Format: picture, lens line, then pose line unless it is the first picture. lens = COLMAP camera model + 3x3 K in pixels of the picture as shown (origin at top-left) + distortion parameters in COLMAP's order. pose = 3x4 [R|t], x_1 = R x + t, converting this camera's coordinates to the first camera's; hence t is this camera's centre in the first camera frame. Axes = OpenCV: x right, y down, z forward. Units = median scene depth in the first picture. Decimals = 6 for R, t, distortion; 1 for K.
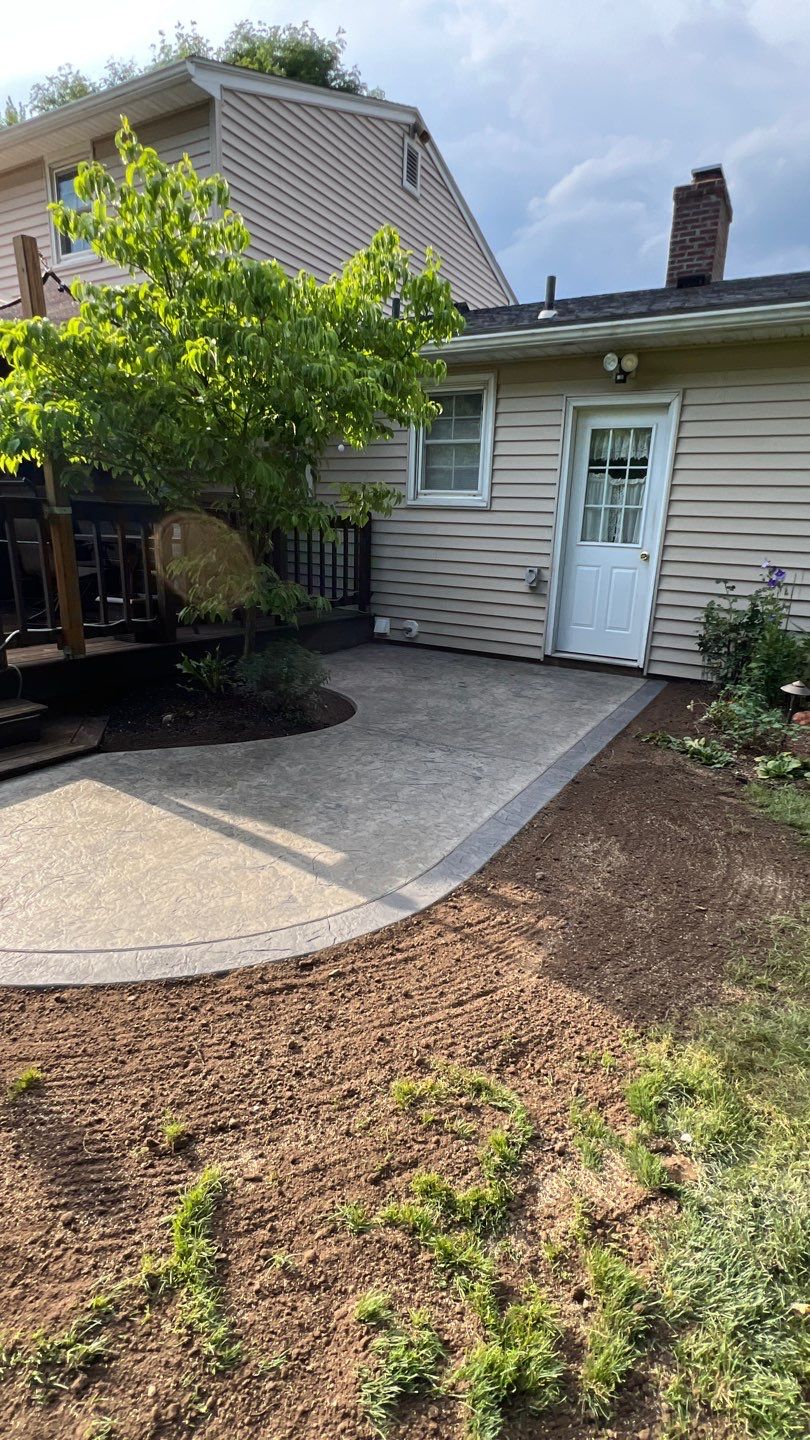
lens RADIAL K [[699.9, 0, 408.7], [0, 699.9, 719.4], [0, 0, 1]] dist [-0.001530, -0.002029]
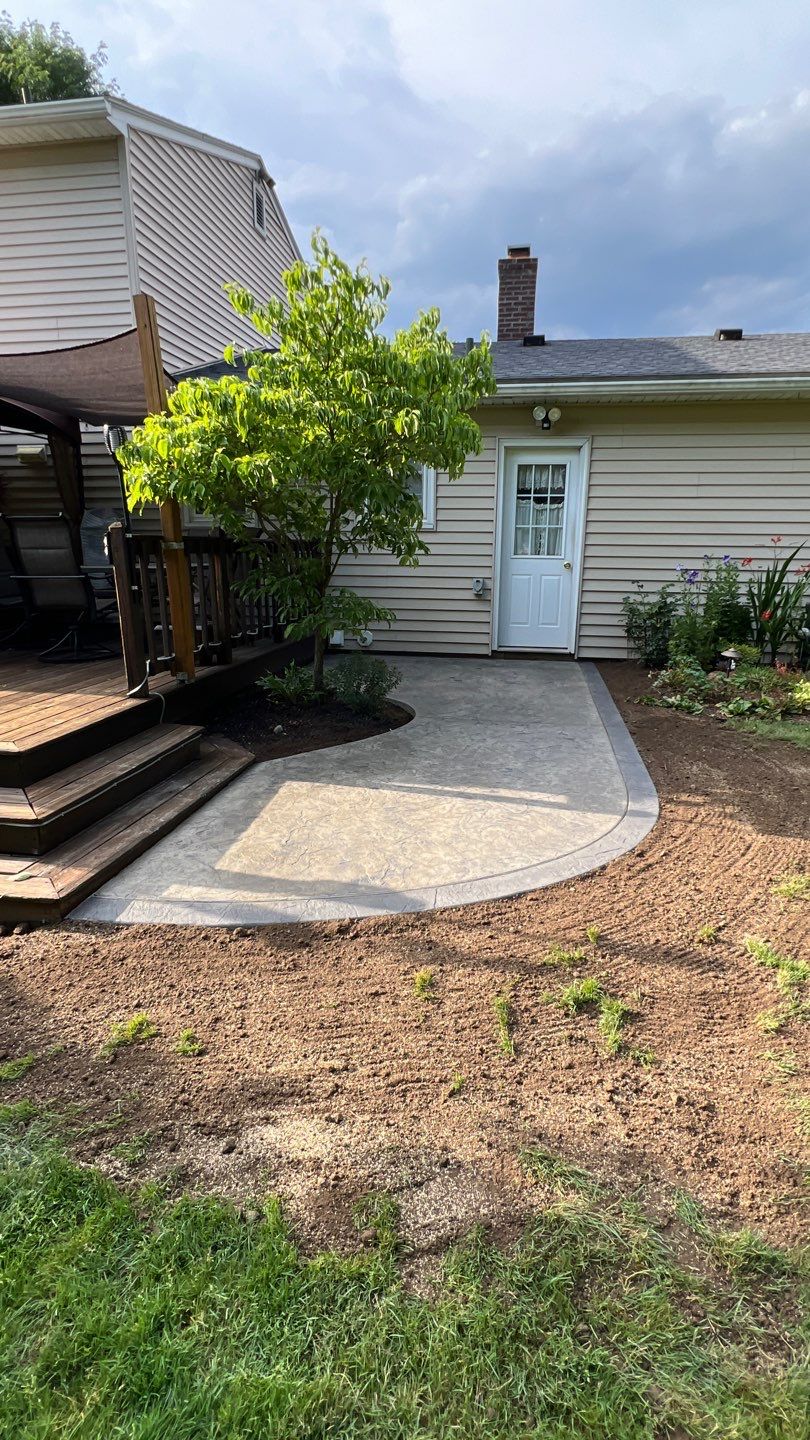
lens RADIAL K [[699.9, 0, 409.9], [0, 699.9, 719.3], [0, 0, 1]] dist [-0.001530, -0.002029]
pose [[0.934682, -0.114897, 0.336406, -0.410804], [0.120422, 0.992713, 0.004467, 0.002879], [-0.334468, 0.036335, 0.941706, -0.087788]]
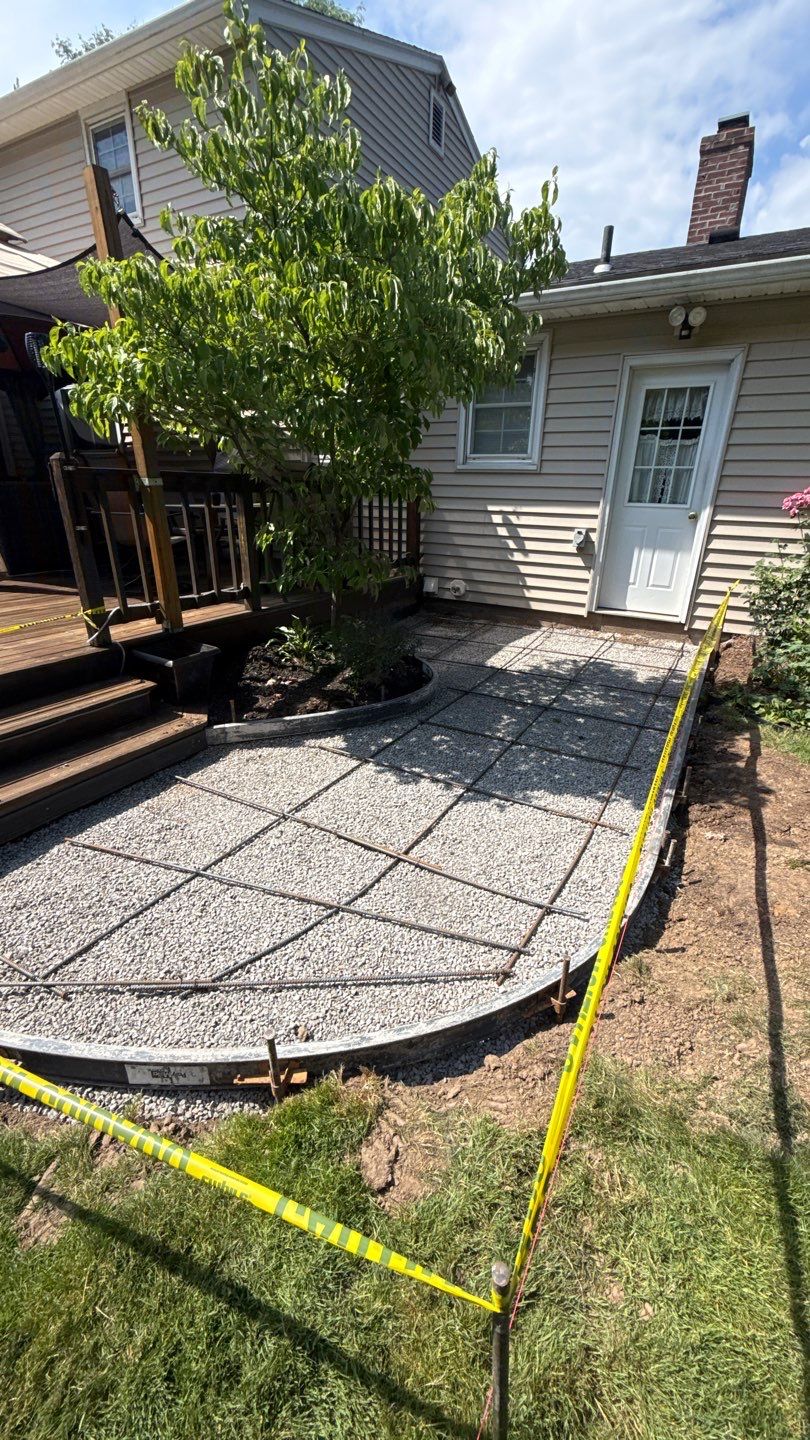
lens RADIAL K [[571.2, 0, 401.2], [0, 571.2, 723.5], [0, 0, 1]] dist [-0.003819, 0.001070]
pose [[0.999849, -0.017290, 0.001477, -0.115237], [0.016981, 0.992408, 0.121810, -0.038853], [-0.003571, -0.121766, 0.992552, 0.119173]]
